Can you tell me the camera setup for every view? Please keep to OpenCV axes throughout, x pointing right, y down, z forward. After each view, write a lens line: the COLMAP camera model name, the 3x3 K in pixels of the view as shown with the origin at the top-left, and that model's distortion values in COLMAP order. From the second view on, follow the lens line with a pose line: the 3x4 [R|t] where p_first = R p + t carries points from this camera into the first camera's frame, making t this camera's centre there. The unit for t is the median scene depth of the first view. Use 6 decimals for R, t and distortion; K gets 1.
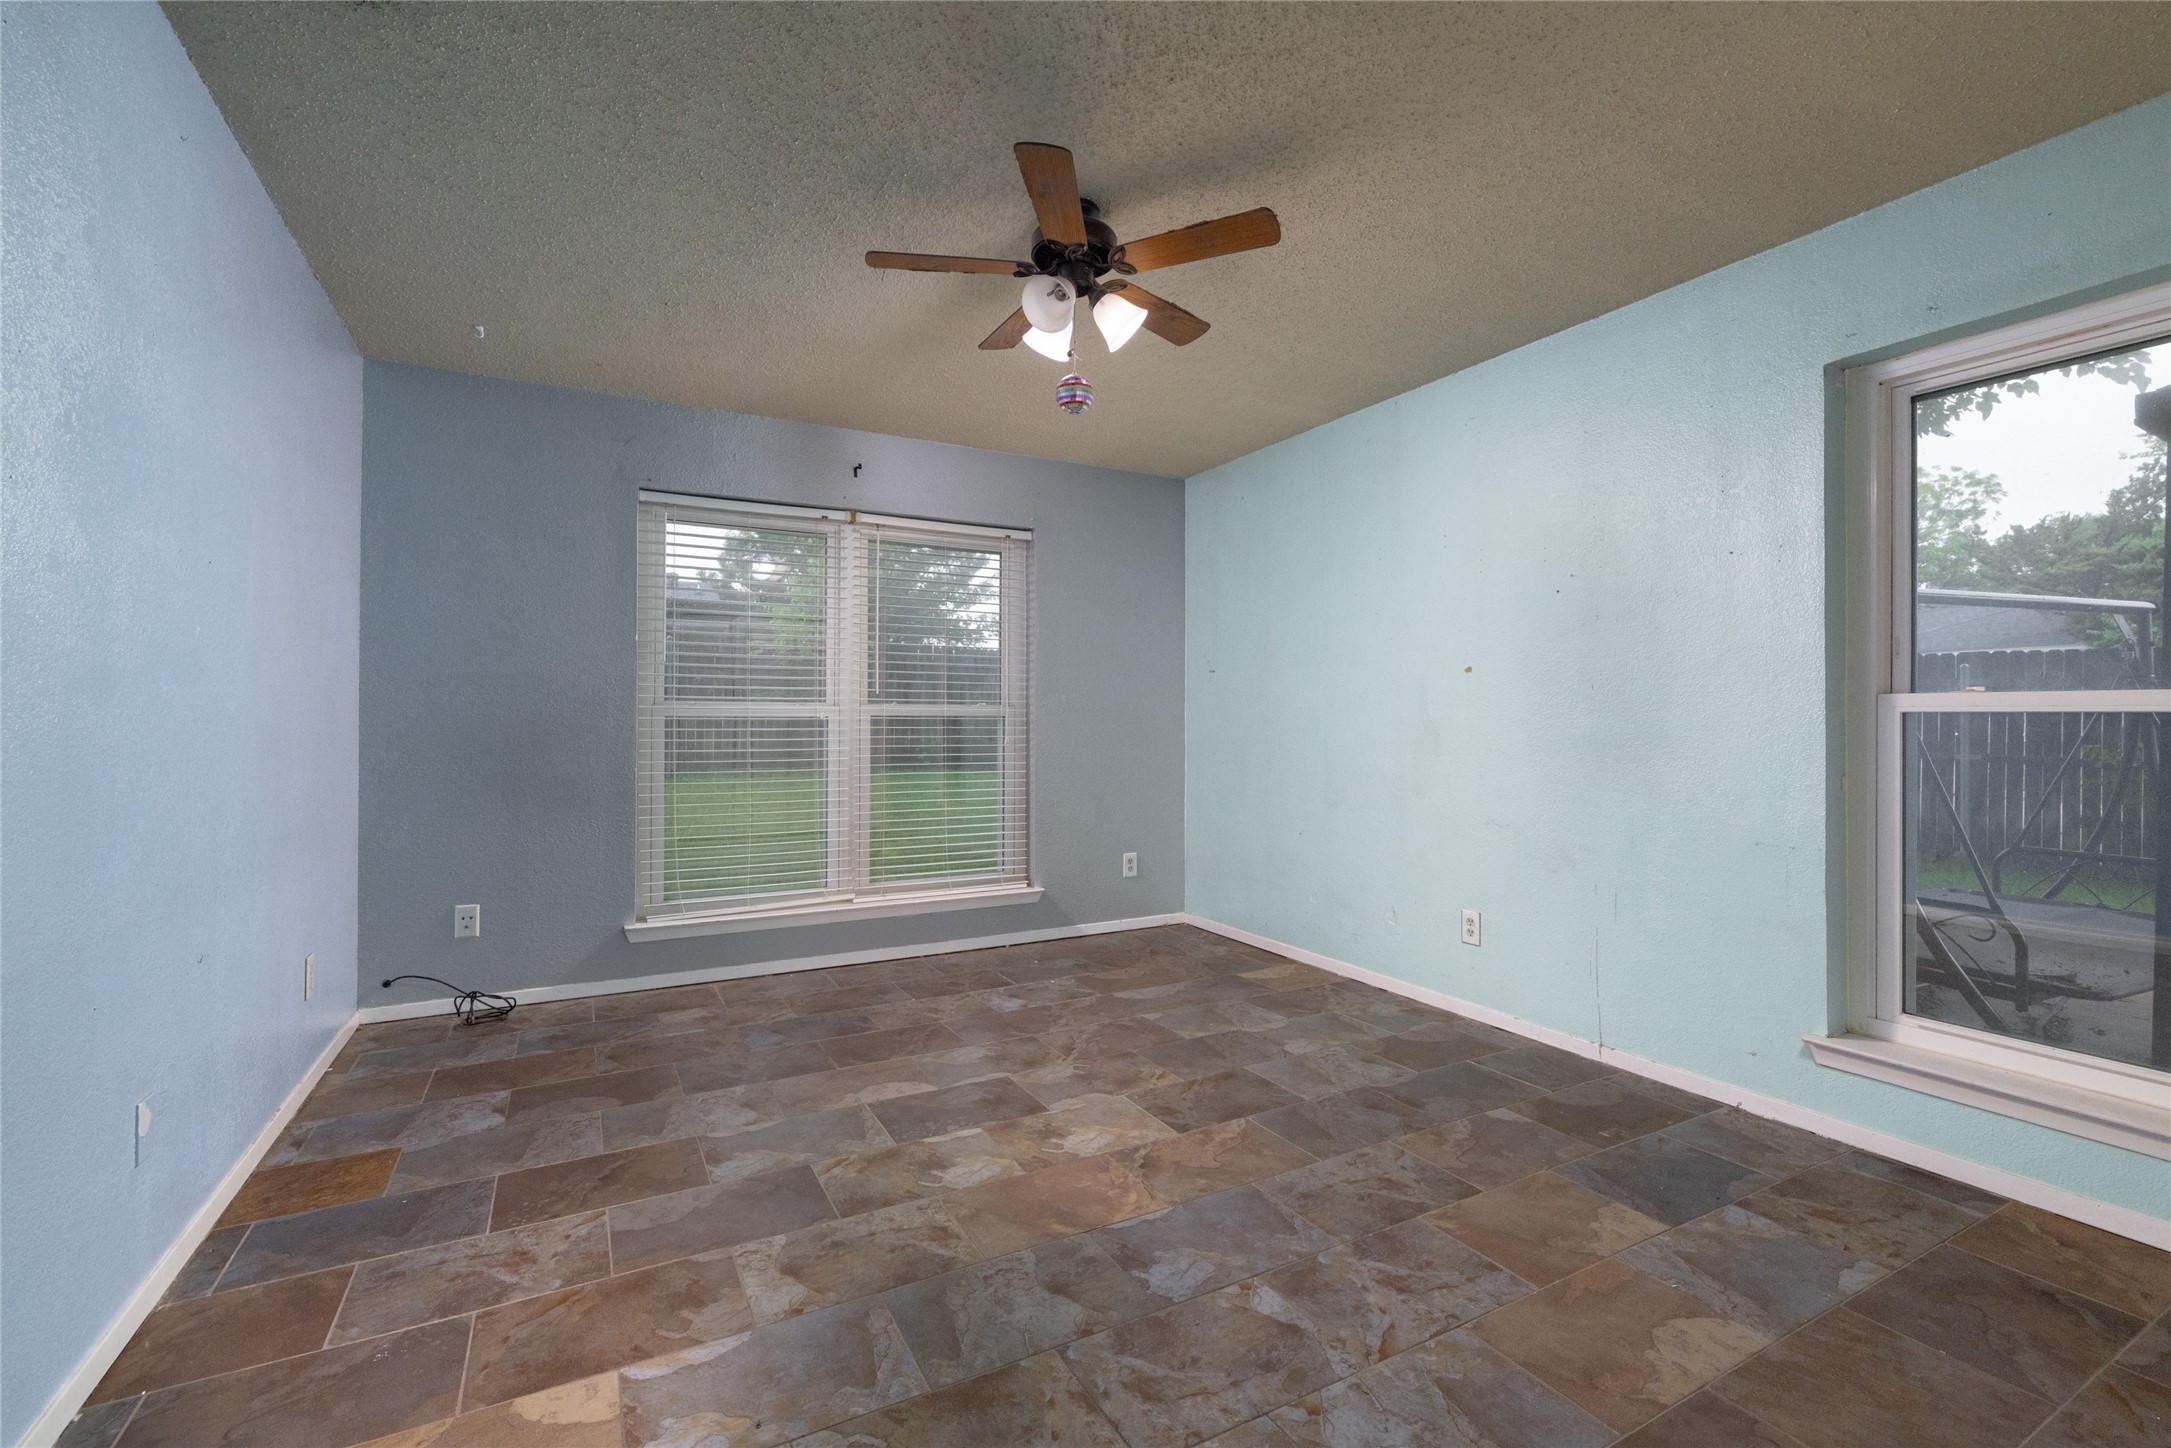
lens RADIAL K [[916.9, 0, 1091.1], [0, 916.9, 731.8], [0, 0, 1]] dist [0.000761, 0.000030]
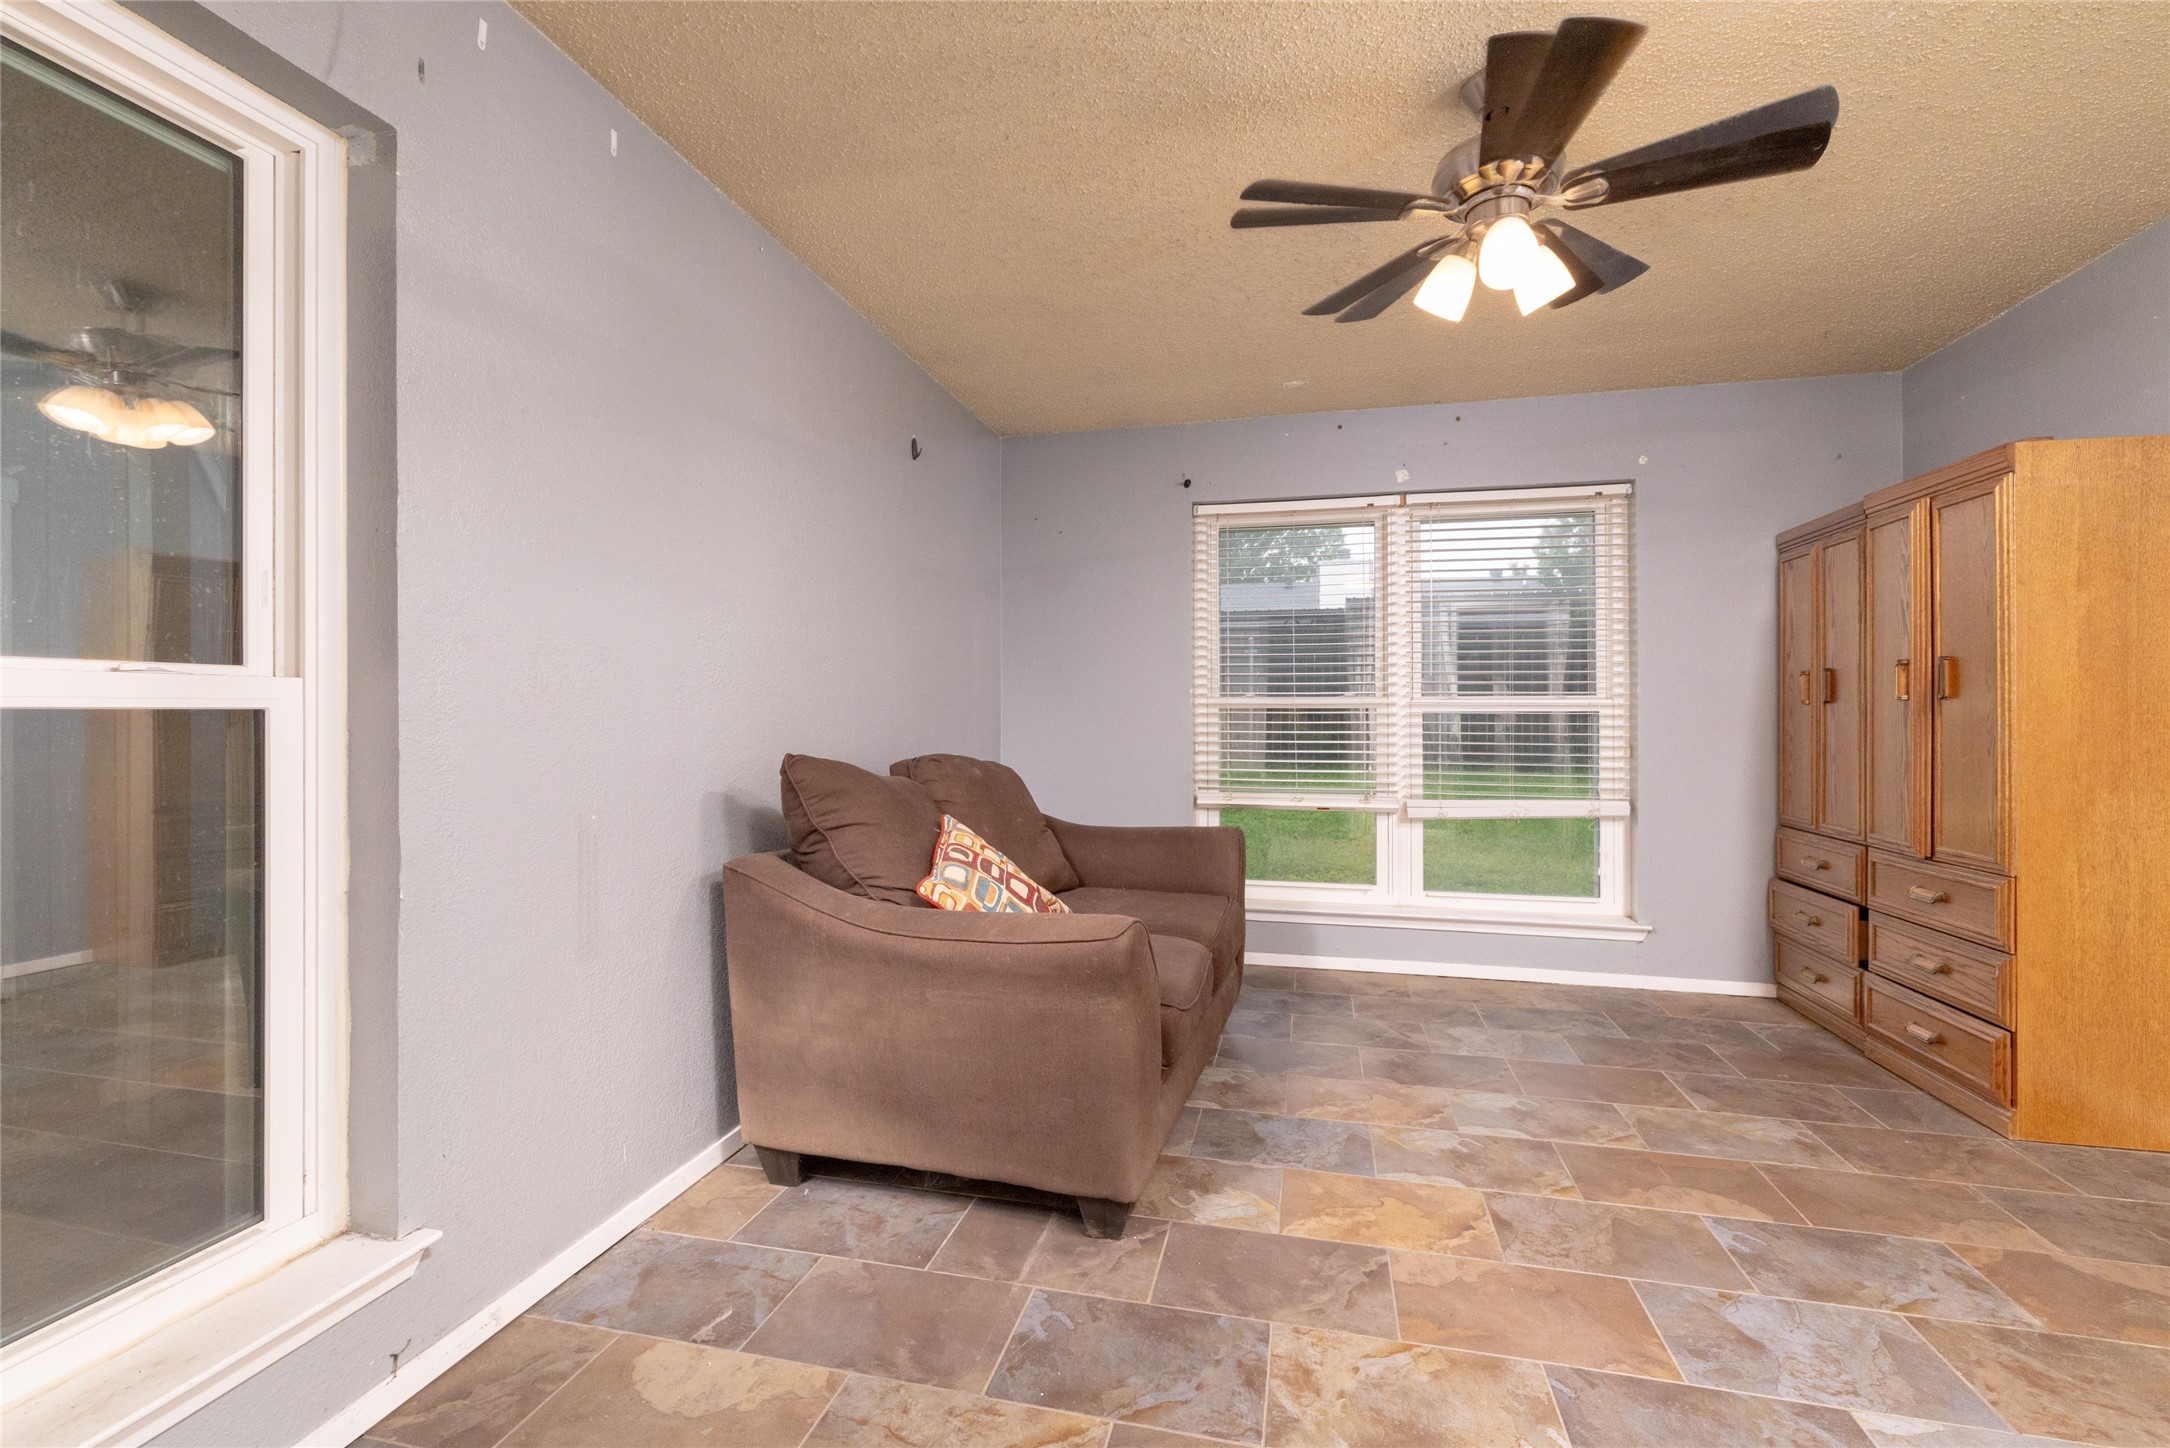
lens RADIAL K [[916.5, 0, 1092.9], [0, 916.5, 722.8], [0, 0, 1]] dist [0.000761, 0.000030]
pose [[0.729684, 0.012436, -0.683672, 0.171004], [-0.014601, 0.999890, 0.002605, -0.002290], [0.683629, 0.008081, 0.729785, 0.103154]]
